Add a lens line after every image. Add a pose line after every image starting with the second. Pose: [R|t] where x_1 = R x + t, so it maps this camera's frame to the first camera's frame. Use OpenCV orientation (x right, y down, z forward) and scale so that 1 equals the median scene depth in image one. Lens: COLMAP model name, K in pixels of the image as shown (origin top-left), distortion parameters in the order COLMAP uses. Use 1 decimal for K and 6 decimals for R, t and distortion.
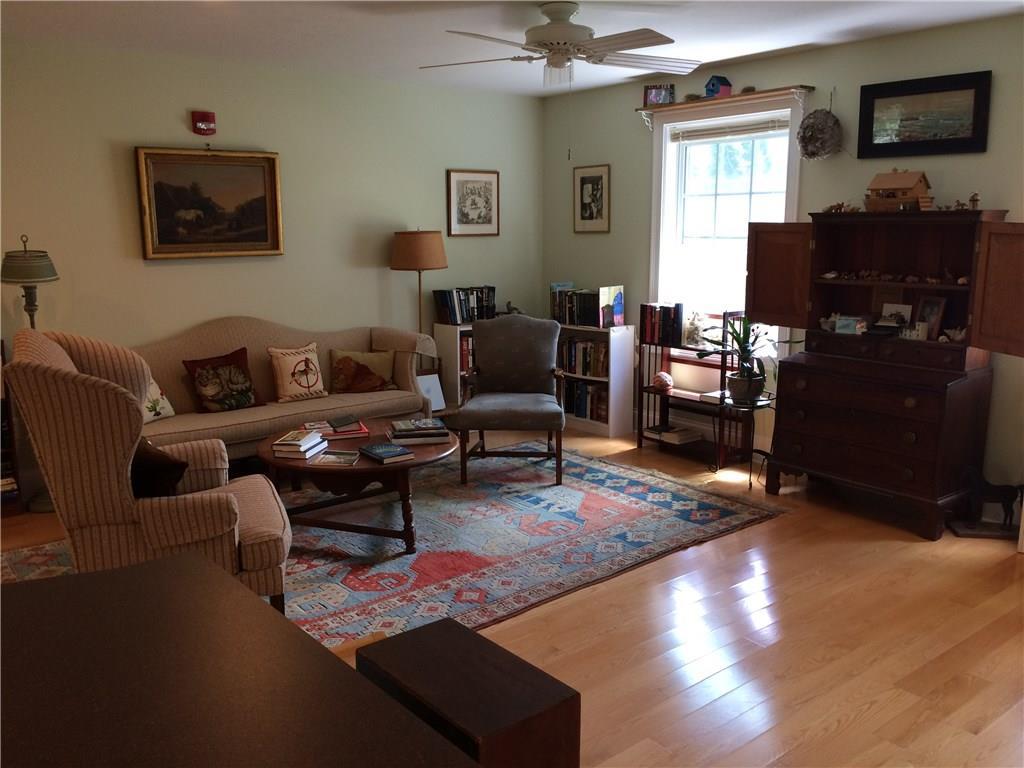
lens RADIAL K [[872.5, 0, 509.6], [0, 872.5, 387.4], [0, 0, 1]] dist [0.082670, -0.109051]
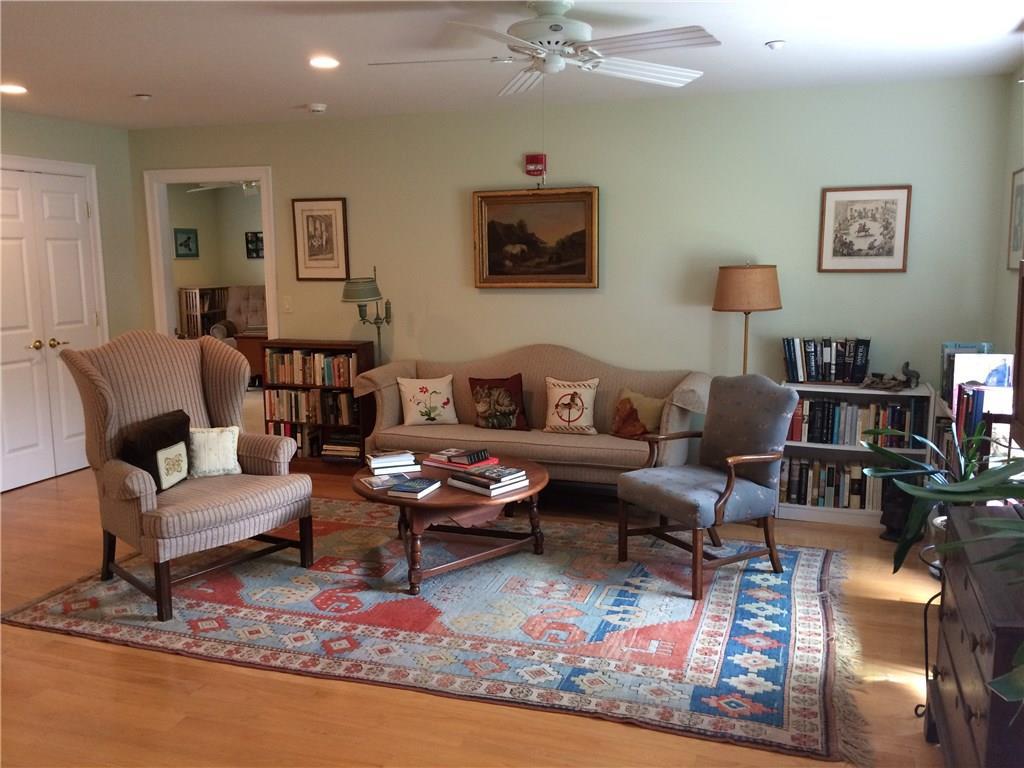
lens RADIAL K [[872.5, 0, 509.6], [0, 872.5, 387.4], [0, 0, 1]] dist [0.082670, -0.109051]
pose [[0.527350, 0.133038, -0.839168, 0.577969], [-0.156763, 0.985944, 0.057794, -0.087858], [0.835061, 0.101072, 0.540793, 0.422849]]
